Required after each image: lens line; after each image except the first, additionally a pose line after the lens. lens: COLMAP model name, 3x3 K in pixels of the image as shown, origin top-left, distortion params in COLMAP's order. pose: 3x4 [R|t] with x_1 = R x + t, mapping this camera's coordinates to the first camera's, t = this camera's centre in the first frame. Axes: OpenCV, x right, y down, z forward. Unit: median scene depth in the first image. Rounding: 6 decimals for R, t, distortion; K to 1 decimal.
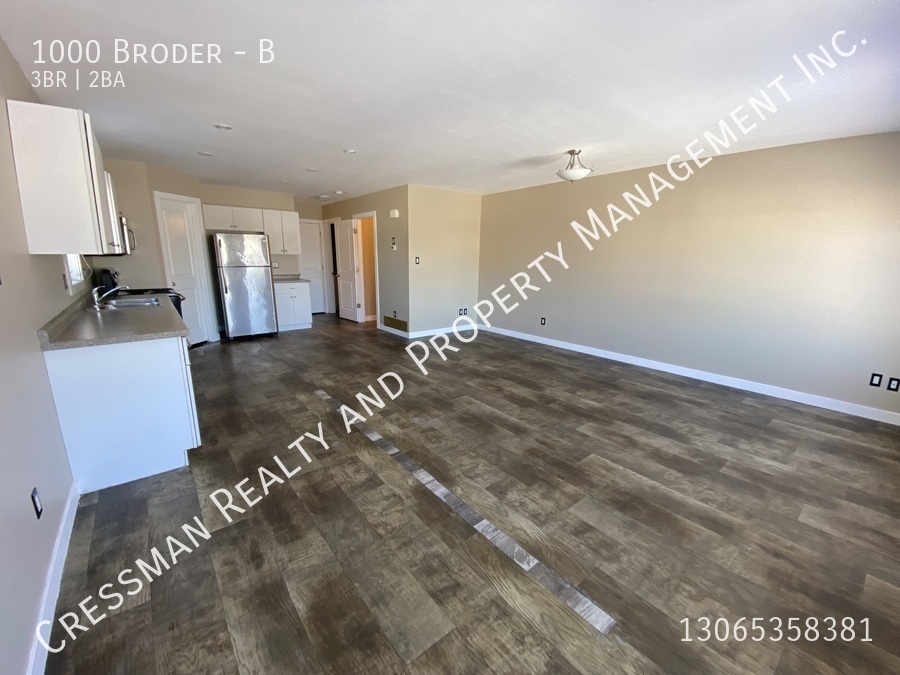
lens RADIAL K [[370.3, 0, 446.4], [0, 370.3, 335.6], [0, 0, 1]] dist [-0.004127, -0.002078]
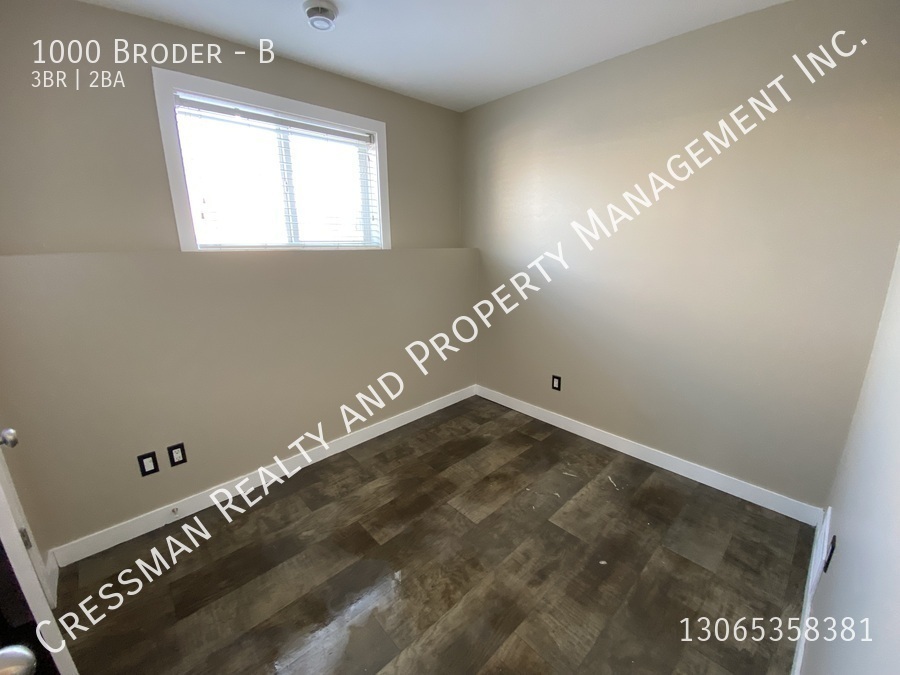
lens RADIAL K [[370.3, 0, 442.7], [0, 370.3, 342.0], [0, 0, 1]] dist [-0.004127, -0.002078]
pose [[-0.074631, -0.276726, 0.958046, -0.185550], [0.223099, 0.931741, 0.286507, -0.257896], [-0.971935, 0.235121, -0.007799, 1.134350]]
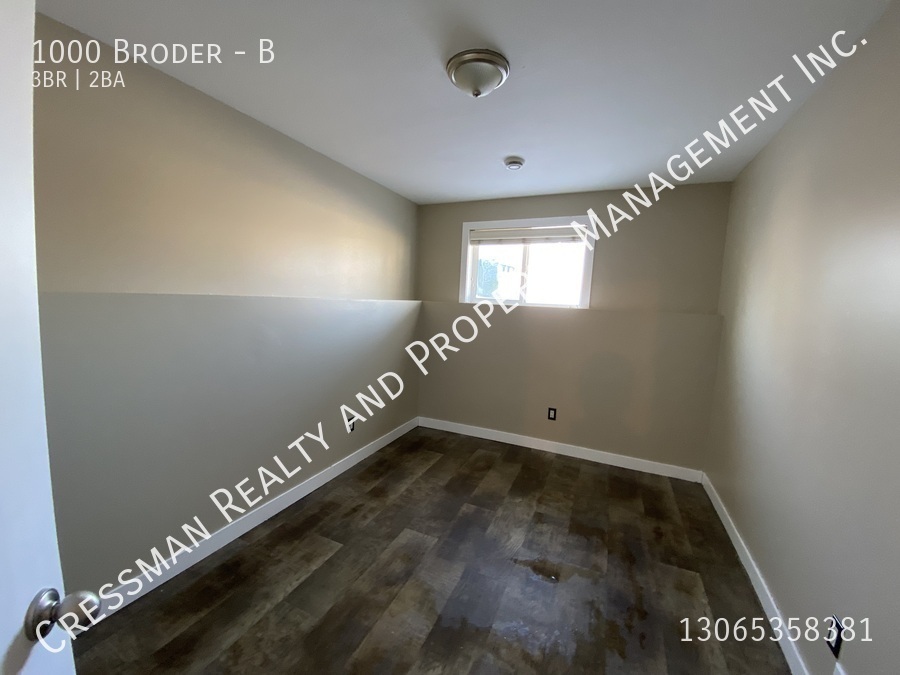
lens RADIAL K [[370.3, 0, 443.0], [0, 370.3, 340.7], [0, 0, 1]] dist [-0.004127, -0.002078]
pose [[0.450083, 0.102143, -0.887126, 1.153925], [-0.224757, 0.974413, -0.001837, -0.151400], [0.864239, 0.200215, 0.461524, 0.739890]]
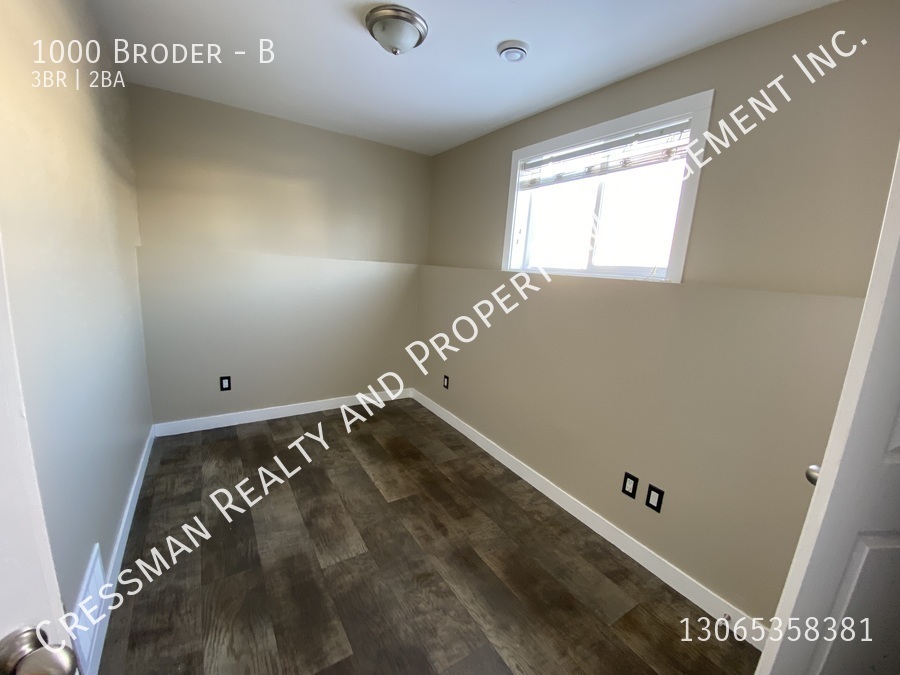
lens RADIAL K [[370.3, 0, 450.5], [0, 370.3, 337.2], [0, 0, 1]] dist [-0.004127, -0.002078]
pose [[-0.992190, -0.091241, 0.085049, 0.225313], [-0.049074, 0.912407, 0.406330, -0.355566], [-0.114673, 0.398984, -0.909759, 1.594952]]
